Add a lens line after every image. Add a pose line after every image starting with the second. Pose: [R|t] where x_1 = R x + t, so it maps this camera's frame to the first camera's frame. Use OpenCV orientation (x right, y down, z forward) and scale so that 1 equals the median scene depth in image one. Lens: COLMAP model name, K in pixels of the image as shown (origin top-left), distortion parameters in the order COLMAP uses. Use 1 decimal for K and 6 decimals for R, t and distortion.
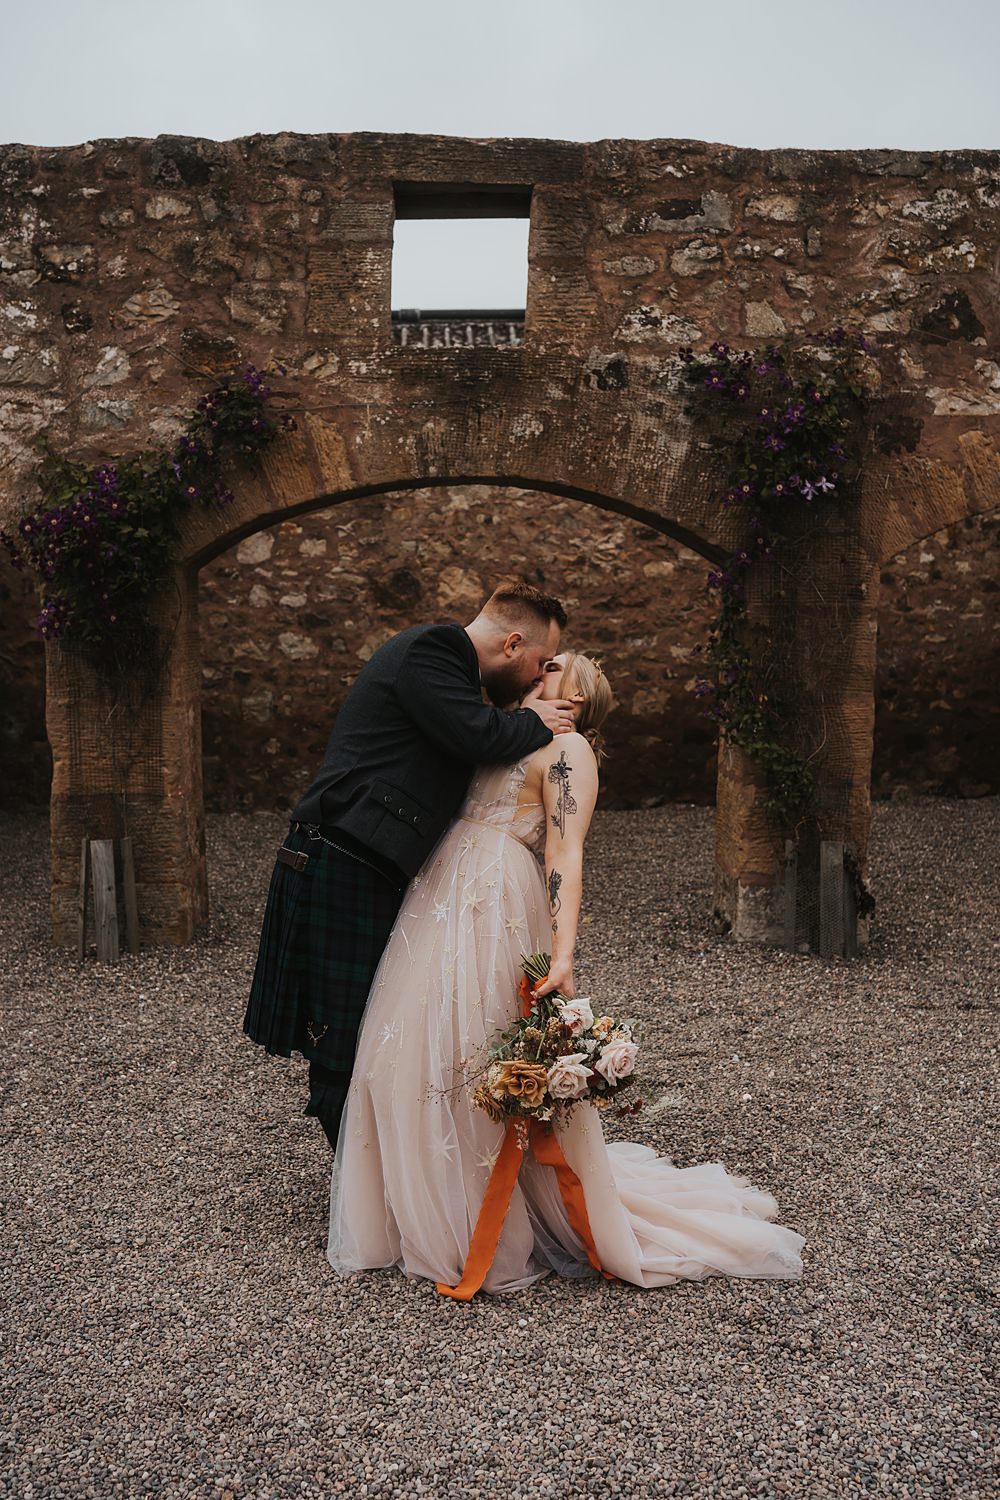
lens RADIAL K [[1487.8, 0, 521.0], [0, 1487.8, 756.8], [0, 0, 1]] dist [-0.150692, 0.170694]
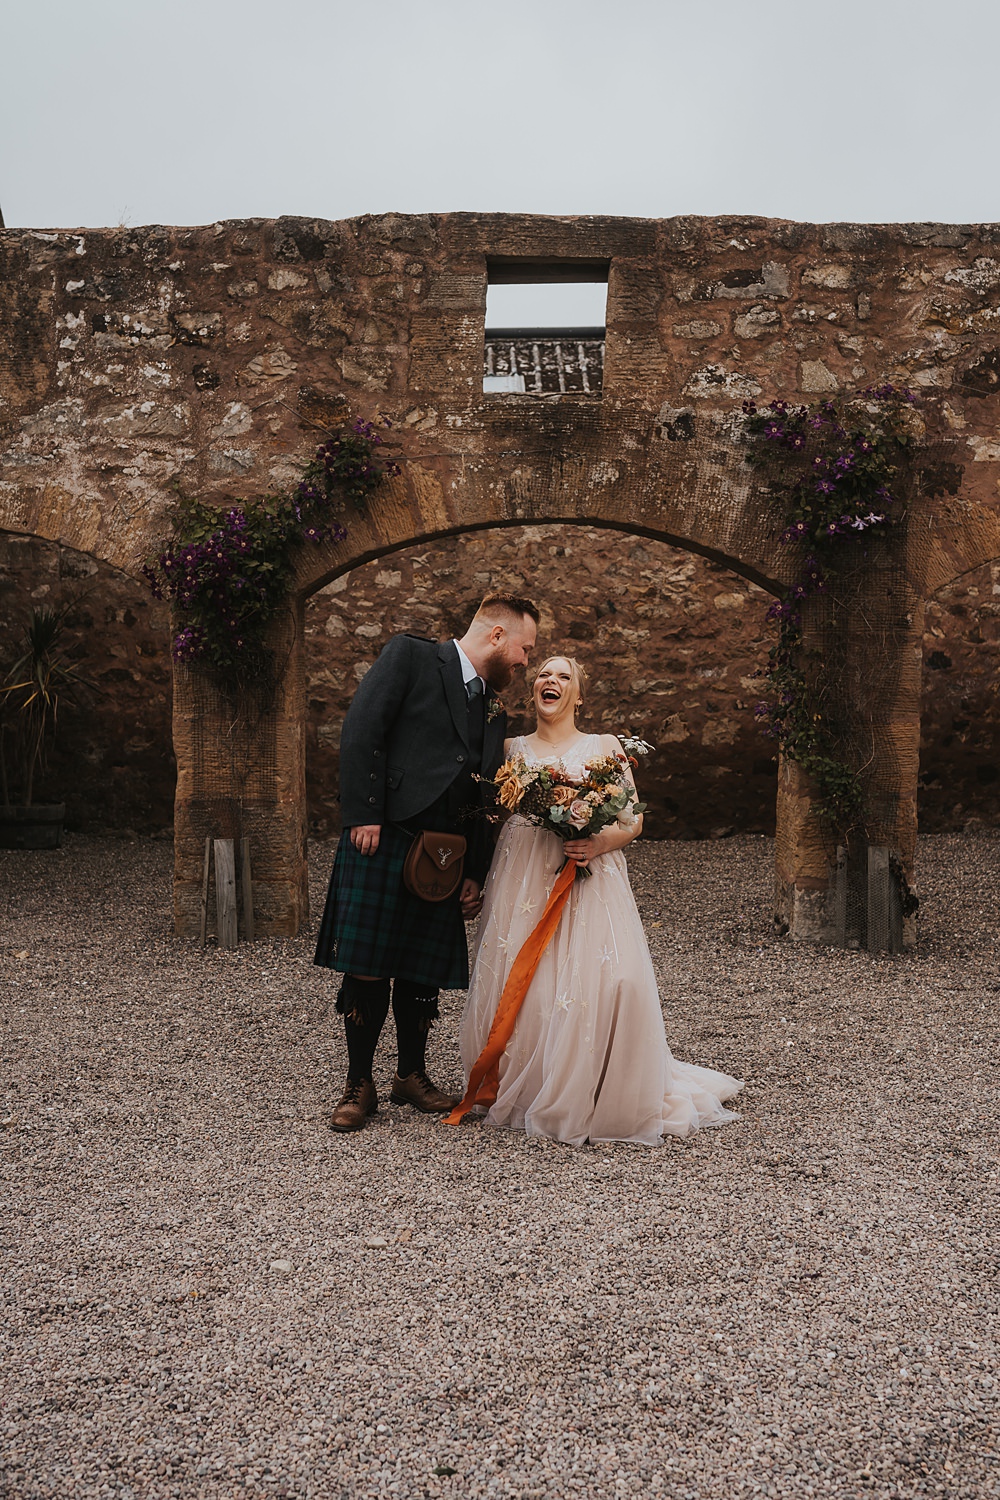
lens RADIAL K [[1677.8, 0, 500.0], [0, 1677.8, 750.0], [0, 0, 1]] dist [-0.094424, -0.000880]
pose [[0.998761, 0.006337, -0.049362, -0.011103], [-0.008135, 0.999308, -0.036302, 0.032281], [0.049097, 0.036659, 0.998121, -0.261116]]
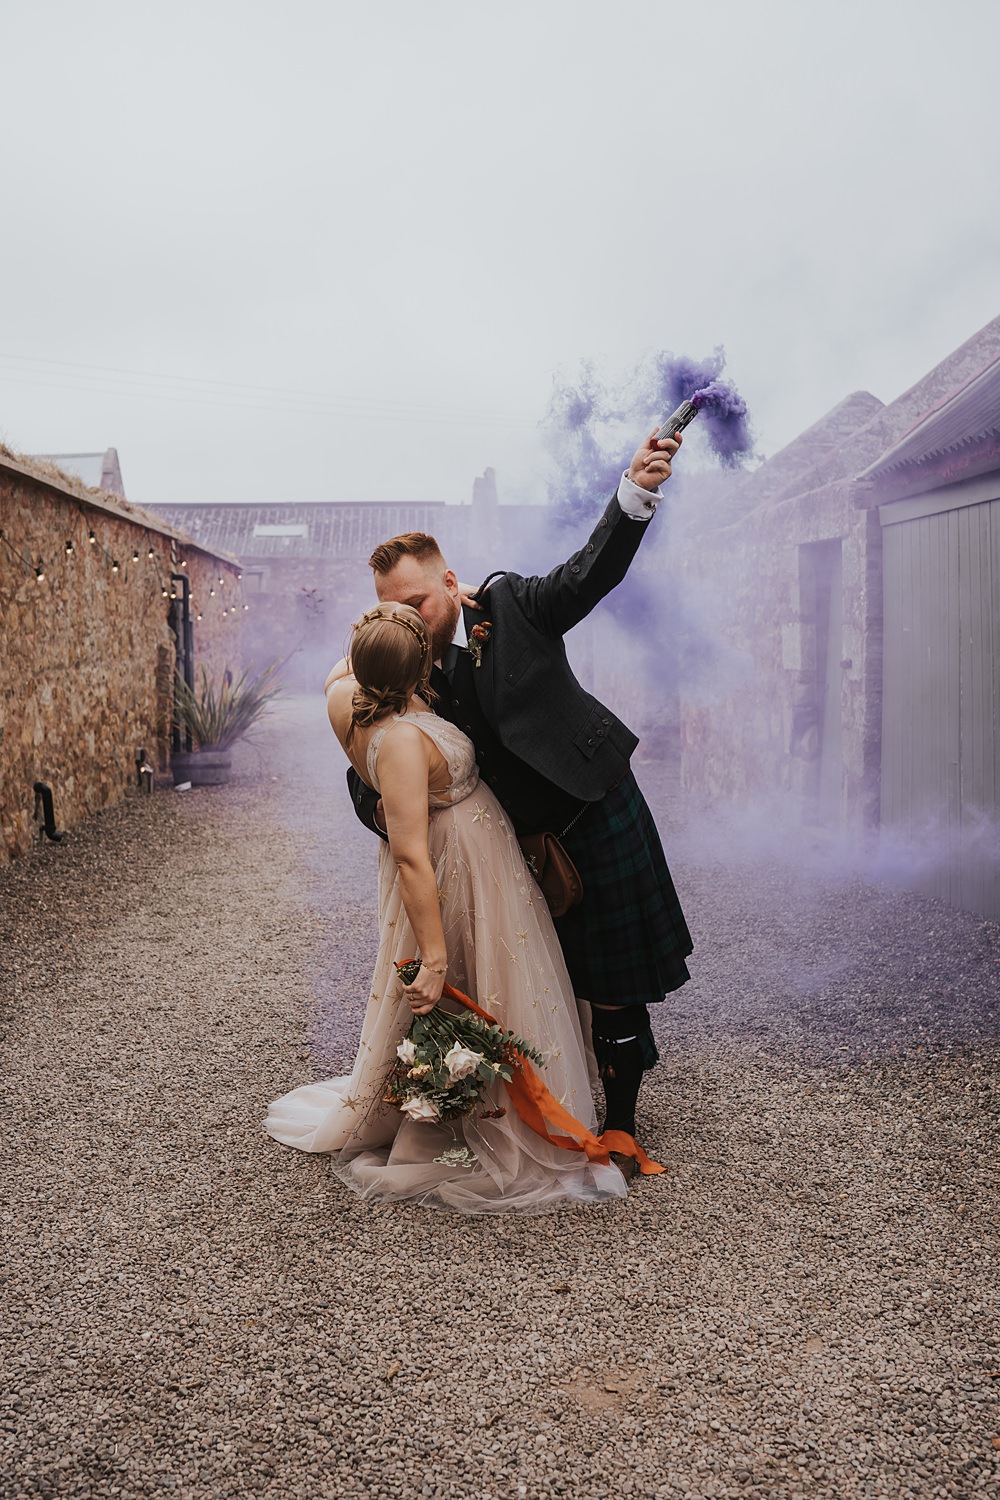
lens RADIAL K [[1527.1, 0, 500.0], [0, 1527.1, 750.0], [0, 0, 1]] dist [-0.162916, -0.000614]
pose [[0.999983, 0.003879, 0.004259, 0.919603], [-0.003813, 0.999873, -0.015445, 0.456488], [-0.004319, 0.015428, 0.999872, -5.170693]]
